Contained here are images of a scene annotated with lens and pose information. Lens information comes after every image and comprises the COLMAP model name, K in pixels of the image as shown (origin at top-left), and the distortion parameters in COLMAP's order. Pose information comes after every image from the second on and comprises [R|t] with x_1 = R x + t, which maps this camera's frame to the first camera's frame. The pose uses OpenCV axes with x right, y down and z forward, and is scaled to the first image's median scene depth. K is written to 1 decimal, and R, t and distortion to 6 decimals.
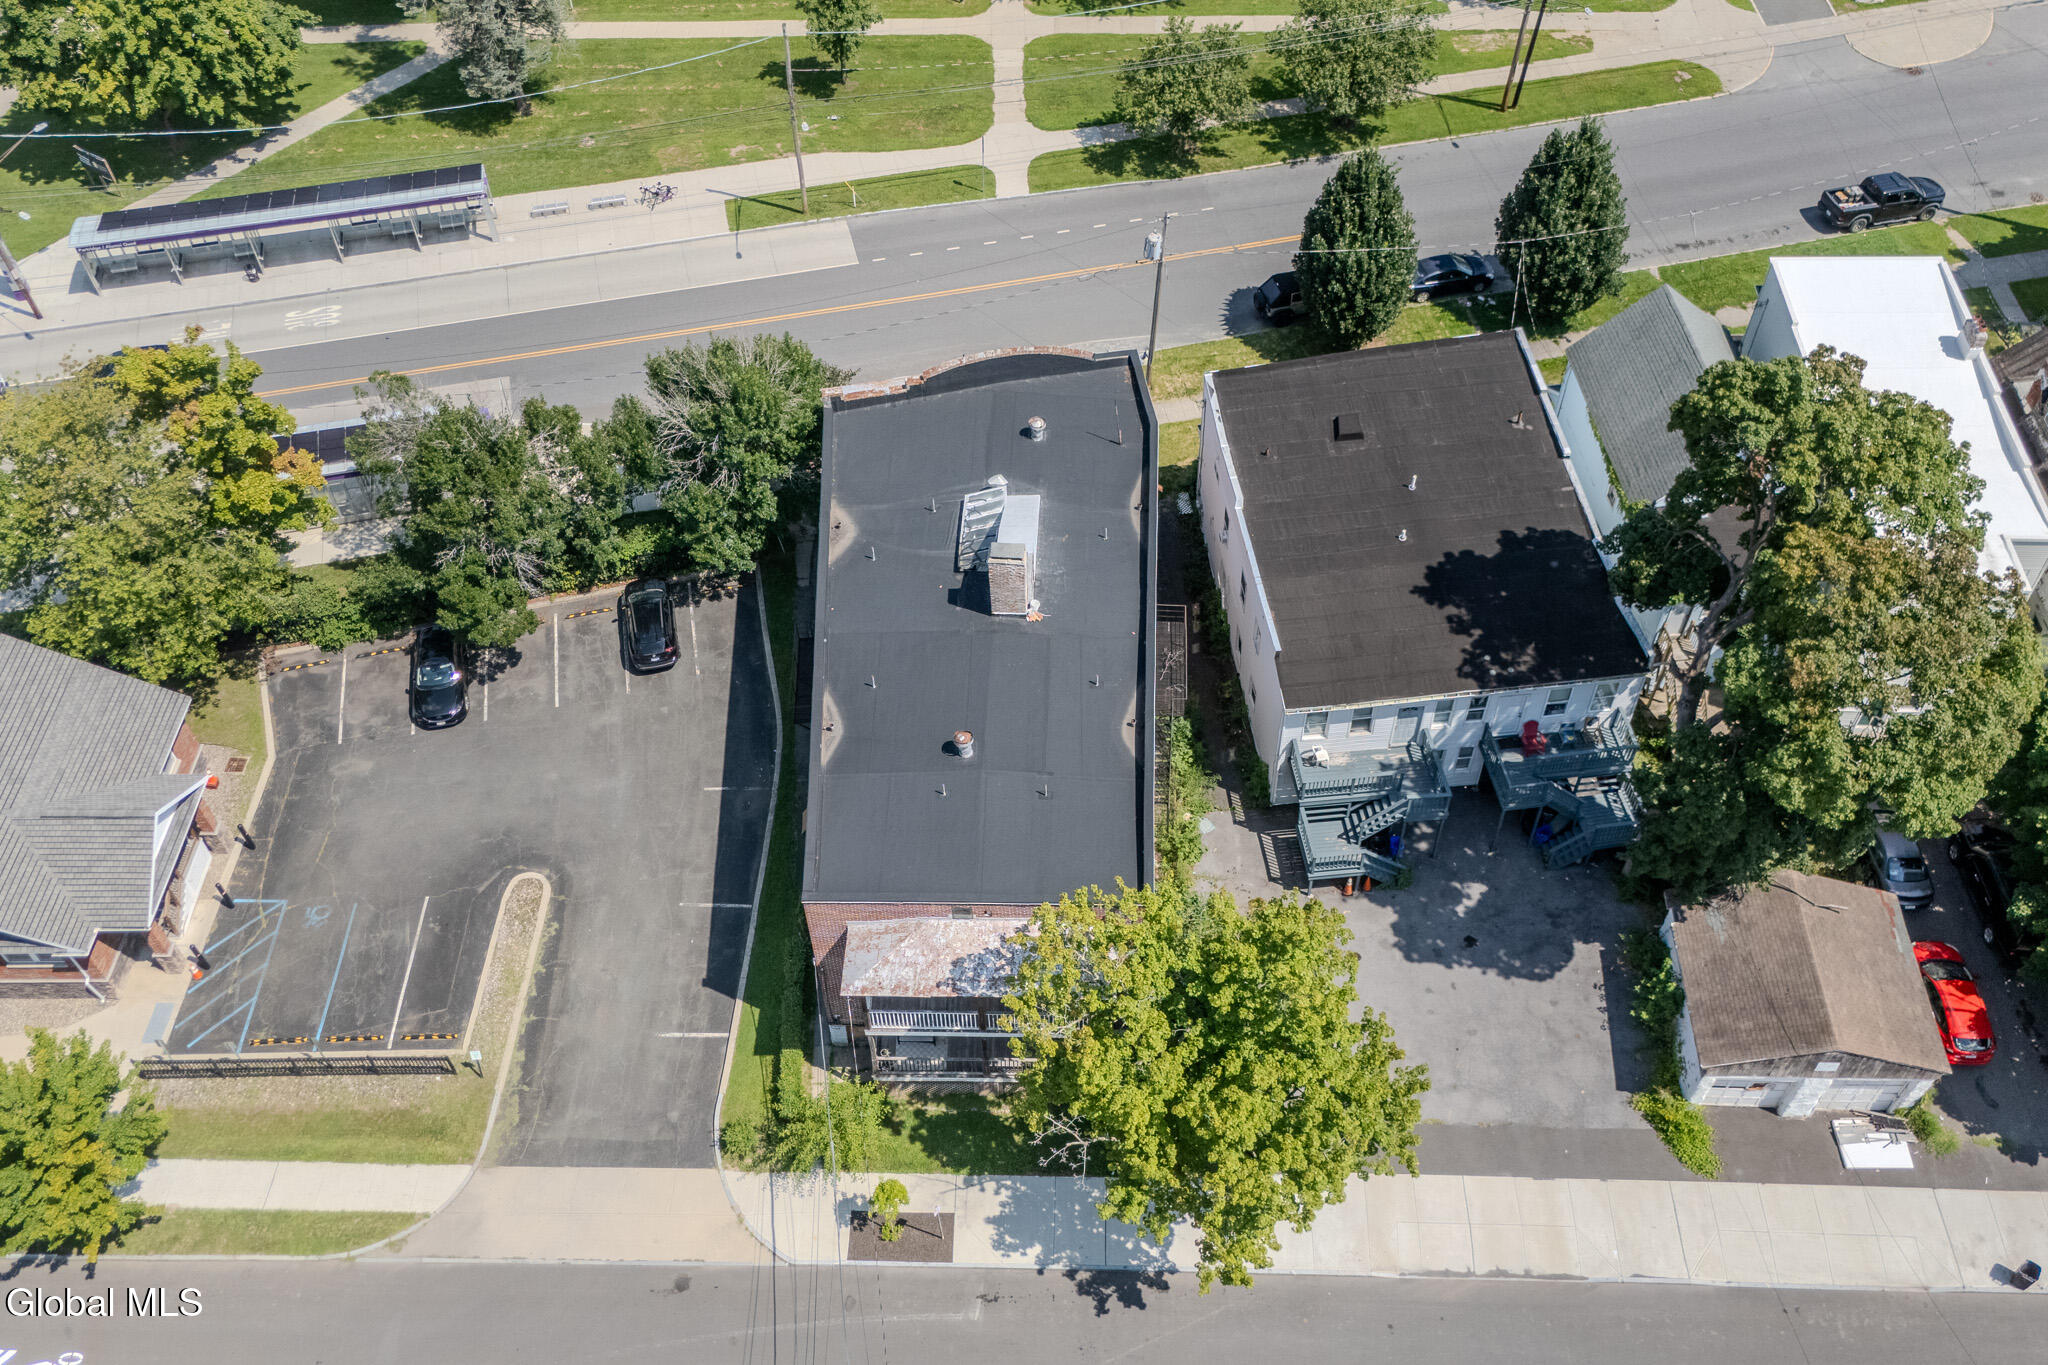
lens RADIAL K [[1803.9, 0, 1025.7], [0, 1803.9, 656.3], [0, 0, 1]] dist [0.062689, -0.061283]
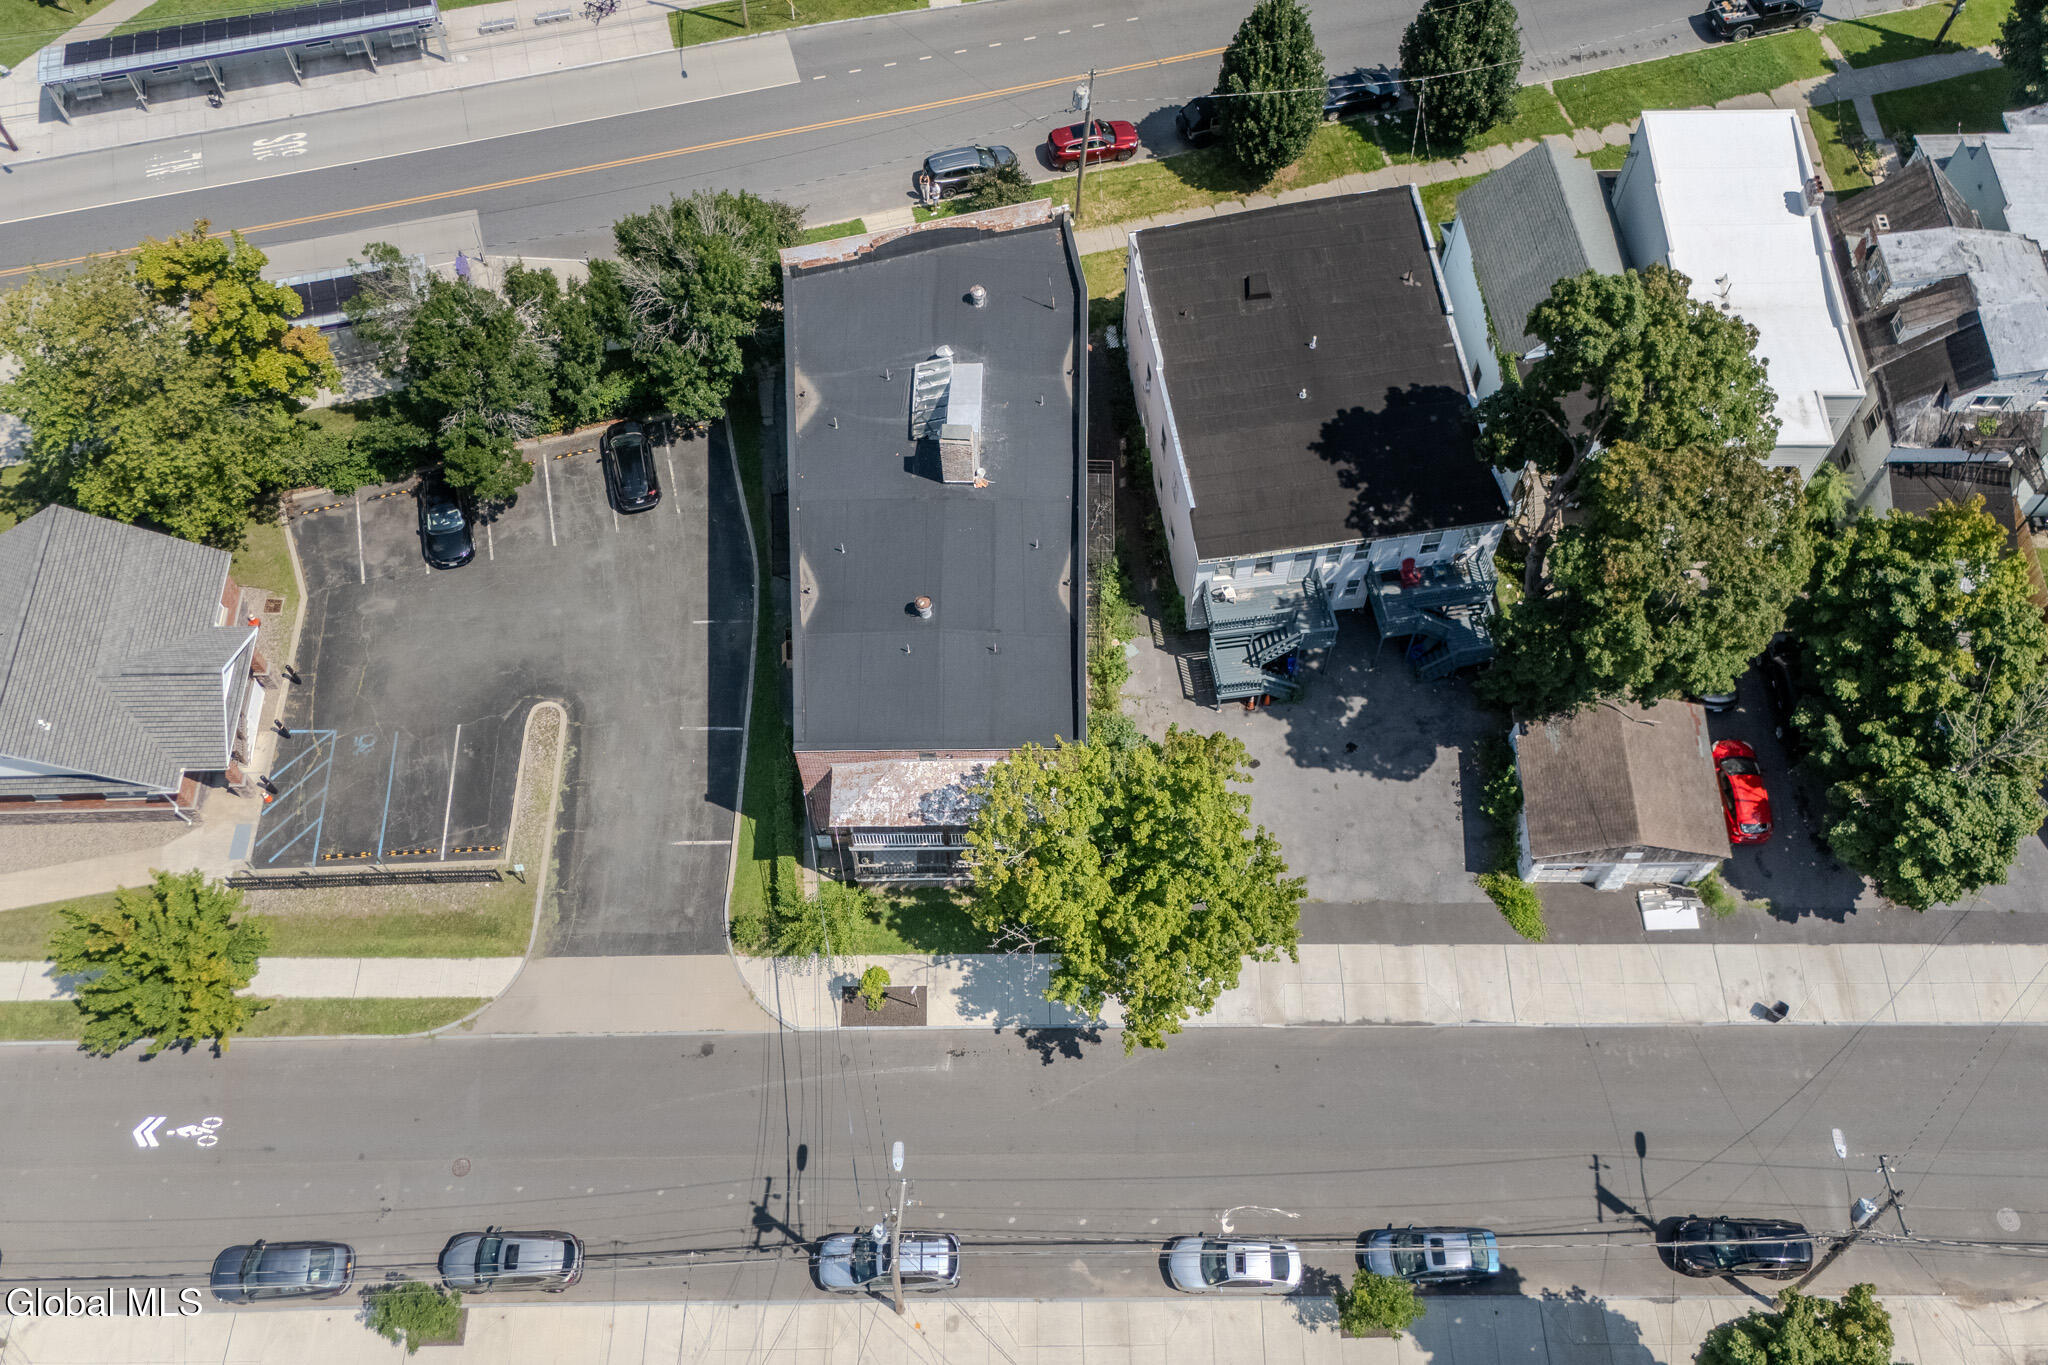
lens RADIAL K [[1803.9, 0, 1025.7], [0, 1803.9, 656.3], [0, 0, 1]] dist [0.062689, -0.061283]
pose [[0.999150, -0.022555, 0.034491, -0.008684], [0.015540, 0.981354, 0.191581, -0.136805], [-0.038169, -0.190882, 0.980871, -0.149663]]
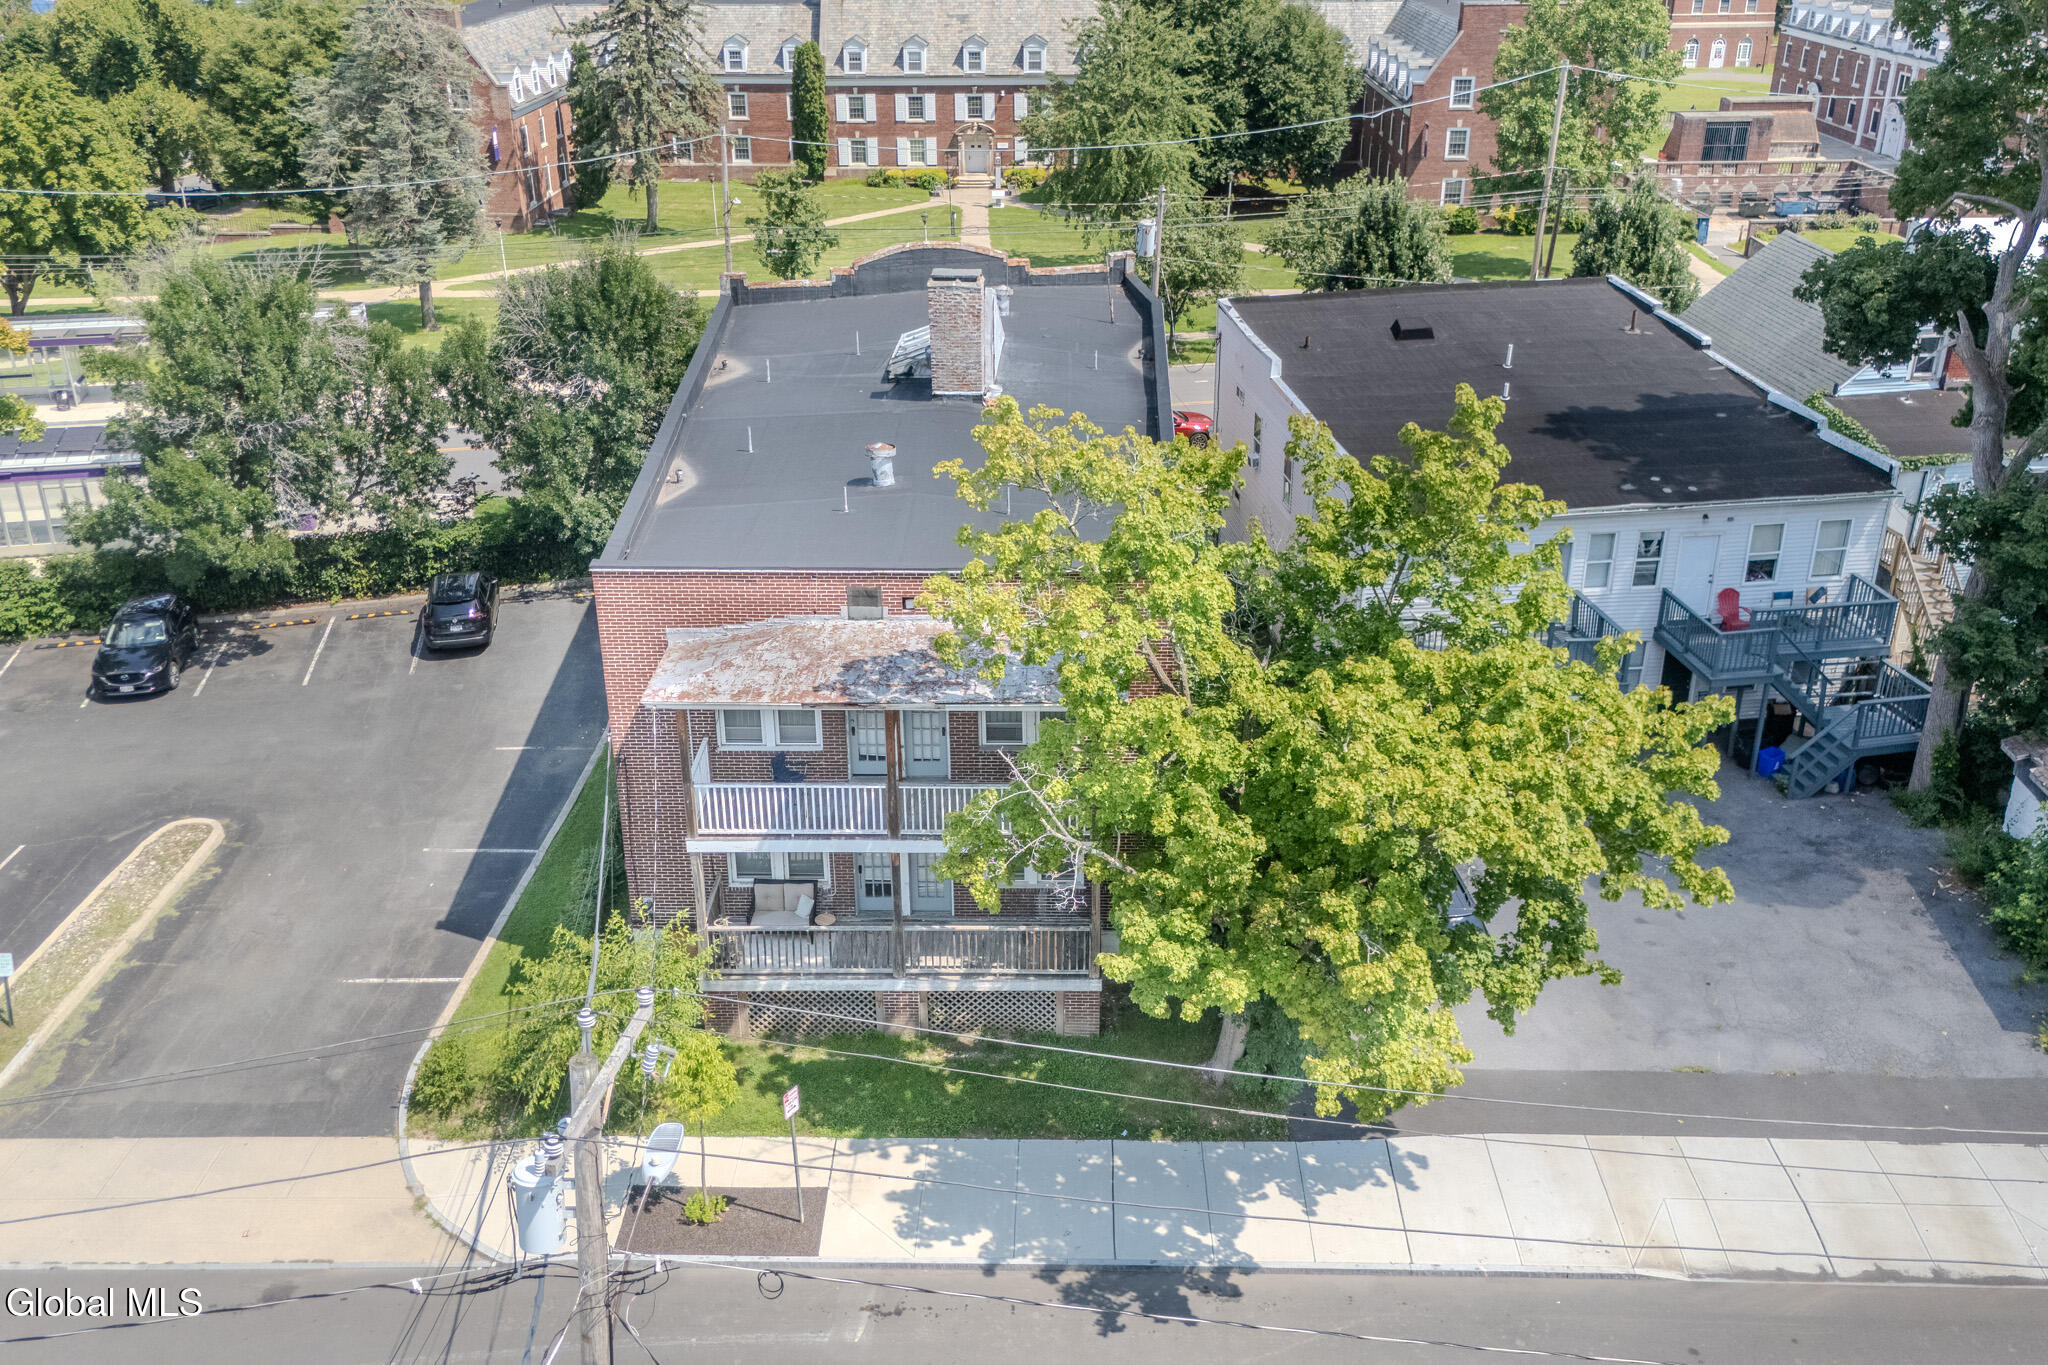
lens RADIAL K [[1781.2, 0, 1027.1], [0, 1781.2, 684.5], [0, 0, 1]] dist [0.070447, -0.061333]
pose [[0.999761, 0.013732, 0.017037, 0.007287], [-0.005593, 0.913085, -0.407731, 0.364023], [-0.021155, 0.407538, 0.912943, 0.433607]]
